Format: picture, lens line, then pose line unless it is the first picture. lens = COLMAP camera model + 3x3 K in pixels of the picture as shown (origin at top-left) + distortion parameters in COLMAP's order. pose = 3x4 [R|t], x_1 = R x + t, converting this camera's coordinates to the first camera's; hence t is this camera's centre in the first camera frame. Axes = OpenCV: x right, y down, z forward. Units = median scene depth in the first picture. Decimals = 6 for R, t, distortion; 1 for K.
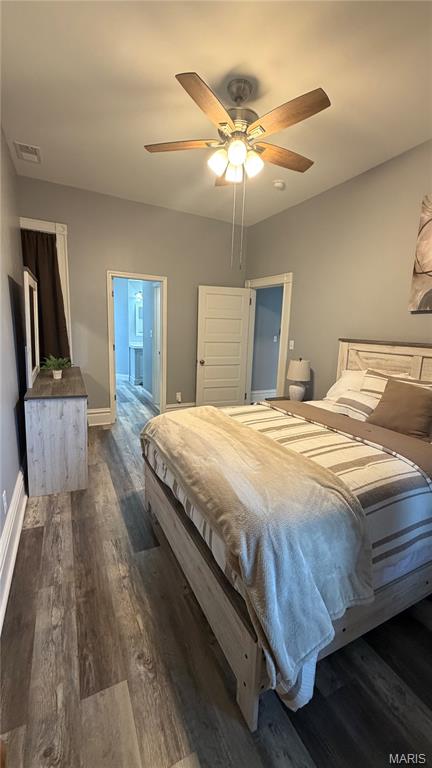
lens RADIAL K [[306.3, 0, 215.5], [0, 306.3, 382.5], [0, 0, 1]] dist [-0.001303, 0.000805]
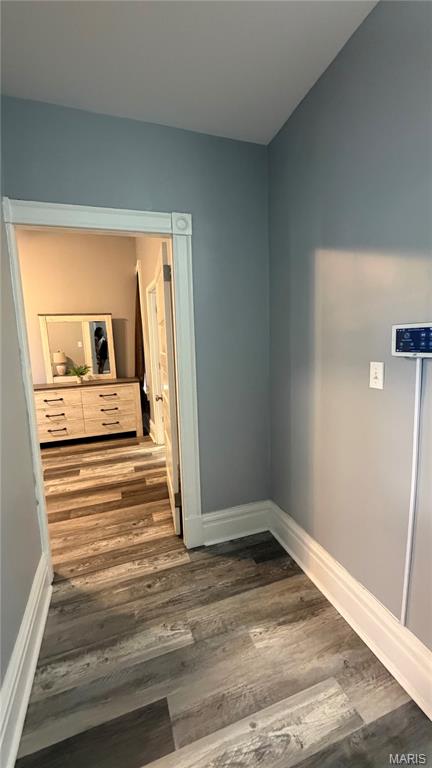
lens RADIAL K [[306.3, 0, 215.5], [0, 306.3, 382.5], [0, 0, 1]] dist [-0.001303, 0.000805]
pose [[-0.124926, 0.100038, -0.987110, 1.012915], [-0.154248, 0.980849, 0.118925, -0.353372], [0.980103, 0.167116, -0.107103, 2.221172]]
